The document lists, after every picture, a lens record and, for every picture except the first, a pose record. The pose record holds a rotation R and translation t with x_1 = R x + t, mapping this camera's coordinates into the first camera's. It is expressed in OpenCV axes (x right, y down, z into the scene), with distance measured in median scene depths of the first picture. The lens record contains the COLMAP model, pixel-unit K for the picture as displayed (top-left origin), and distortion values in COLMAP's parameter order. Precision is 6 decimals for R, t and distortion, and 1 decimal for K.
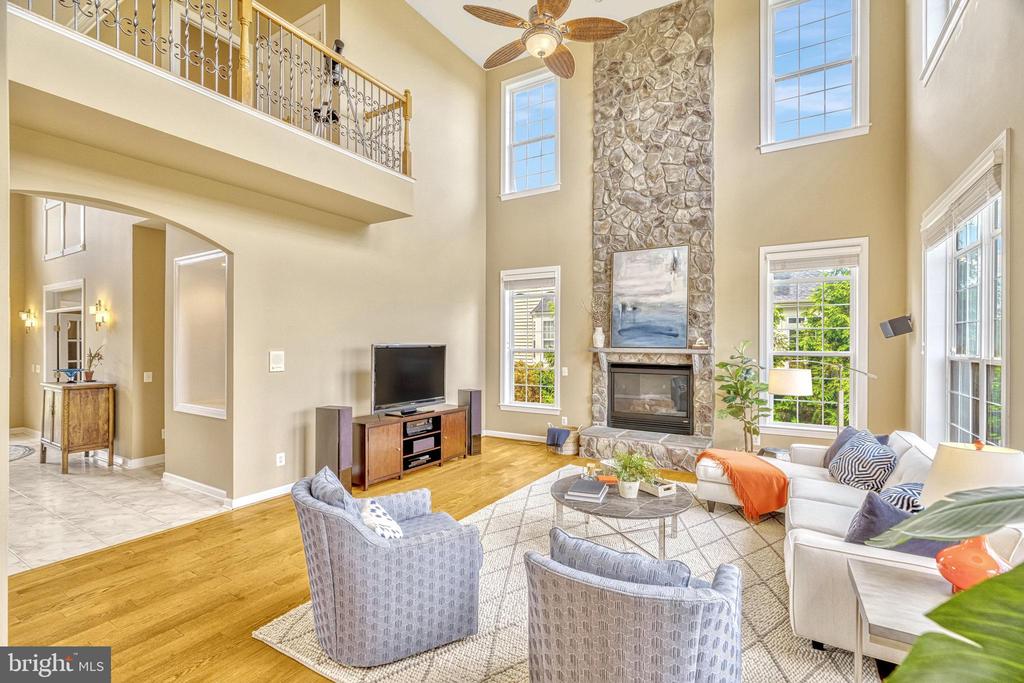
lens RADIAL K [[463.9, 0, 514.4], [0, 463.9, 347.1], [0, 0, 1]] dist [-0.005878, 0.000758]
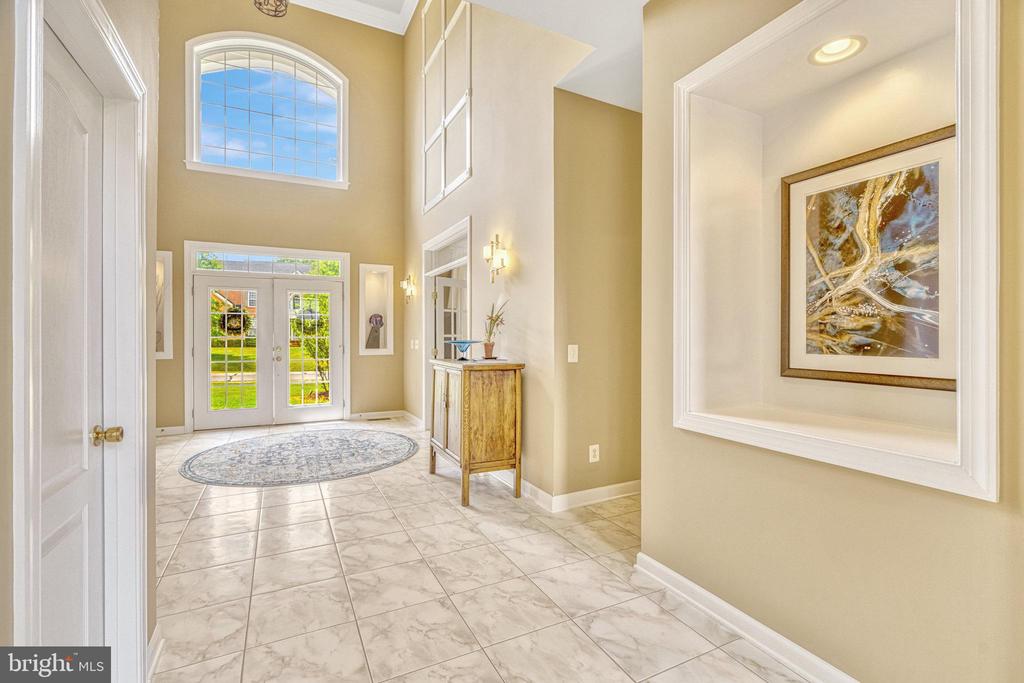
lens RADIAL K [[460.0, 0, 511.7], [0, 460.0, 337.1], [0, 0, 1]] dist [-0.001218, 0.000142]
pose [[0.847699, -0.002349, -0.530473, -0.555760], [0.001759, 0.999997, -0.001617, 0.045400], [0.530475, 0.000437, 0.847700, 0.477155]]
